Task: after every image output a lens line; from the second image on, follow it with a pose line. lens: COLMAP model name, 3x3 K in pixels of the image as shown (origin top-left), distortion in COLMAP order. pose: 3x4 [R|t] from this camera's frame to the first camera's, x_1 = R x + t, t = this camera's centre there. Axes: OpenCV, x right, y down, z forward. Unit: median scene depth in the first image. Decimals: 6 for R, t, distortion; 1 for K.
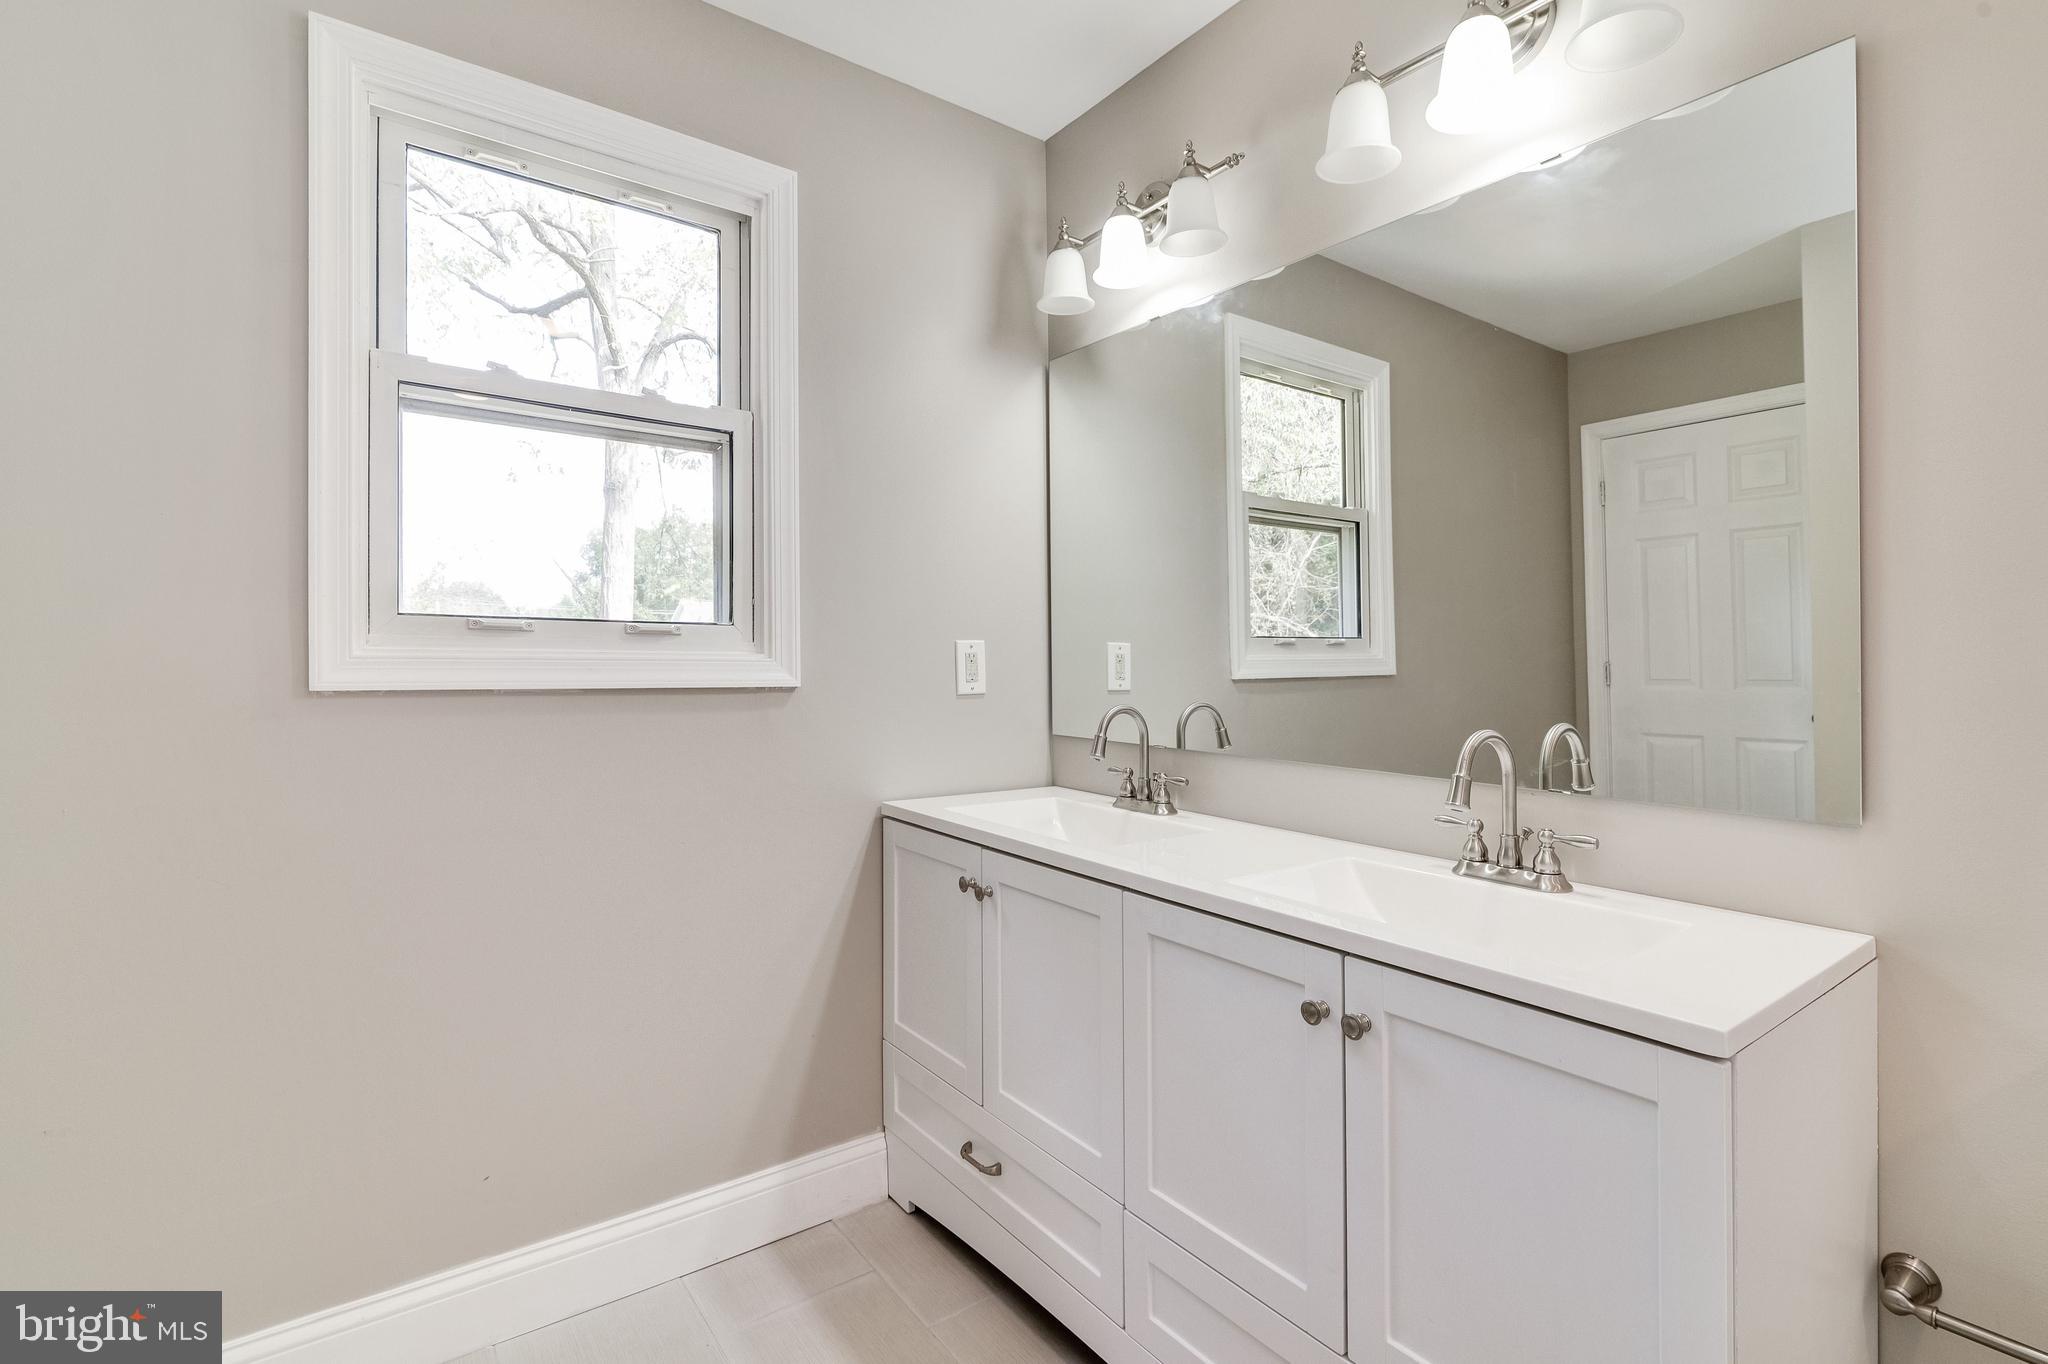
lens RADIAL K [[944.4, 0, 1031.8], [0, 944.4, 688.9], [0, 0, 1]] dist [-0.001876, 0.000006]
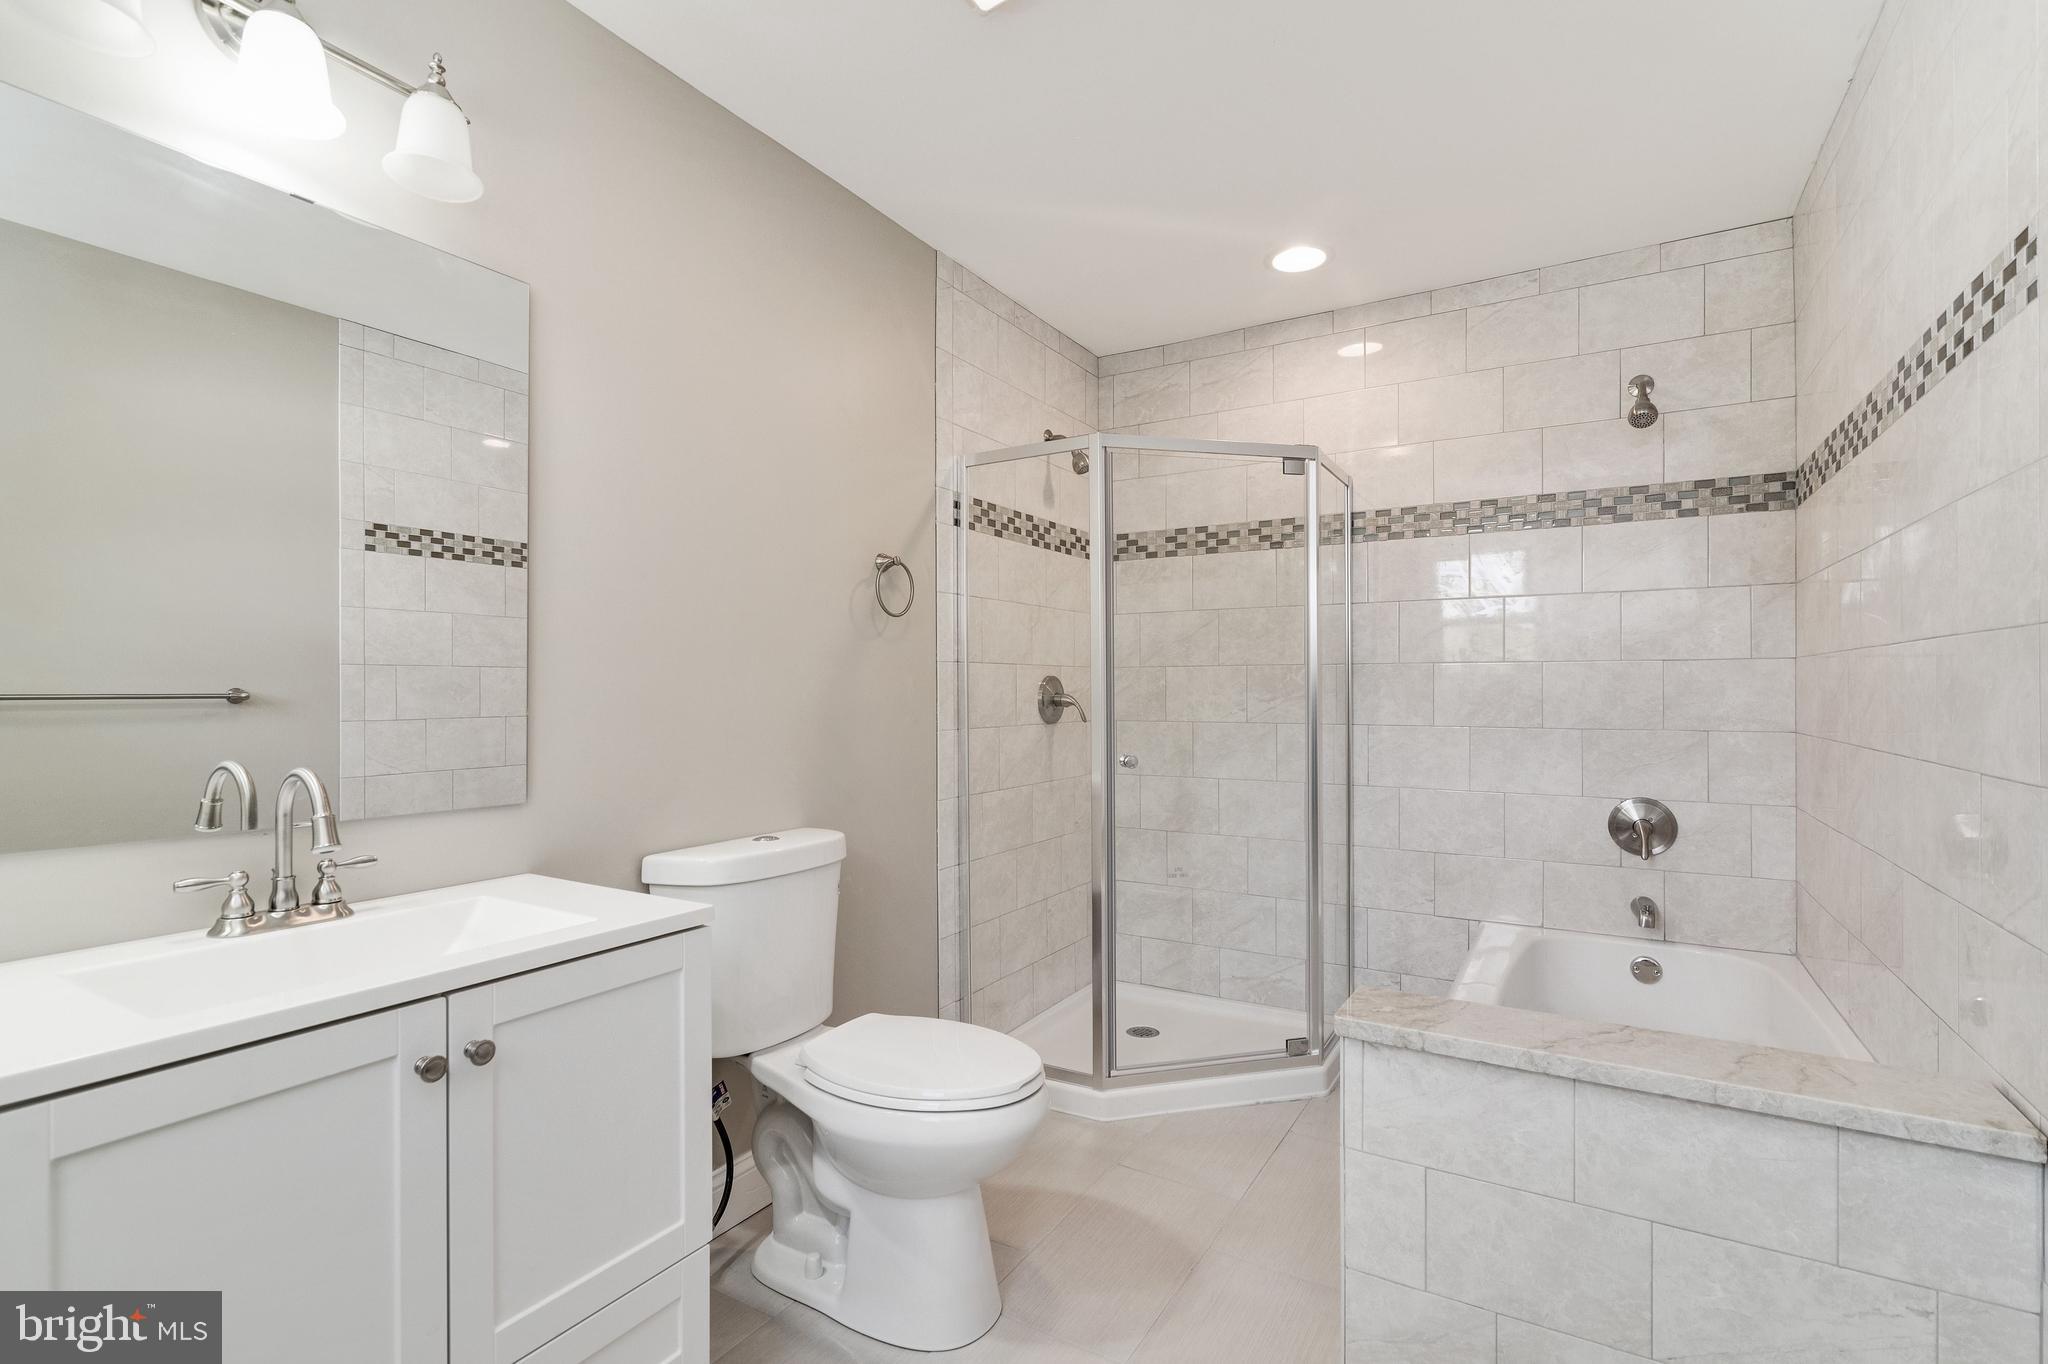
lens RADIAL K [[944.4, 0, 1031.8], [0, 944.4, 688.9], [0, 0, 1]] dist [-0.001876, 0.000006]
pose [[-0.387738, 0.002841, 0.921765, -0.698957], [0.028738, 0.999546, 0.009008, -0.023718], [-0.921322, 0.029982, -0.387643, 0.701859]]
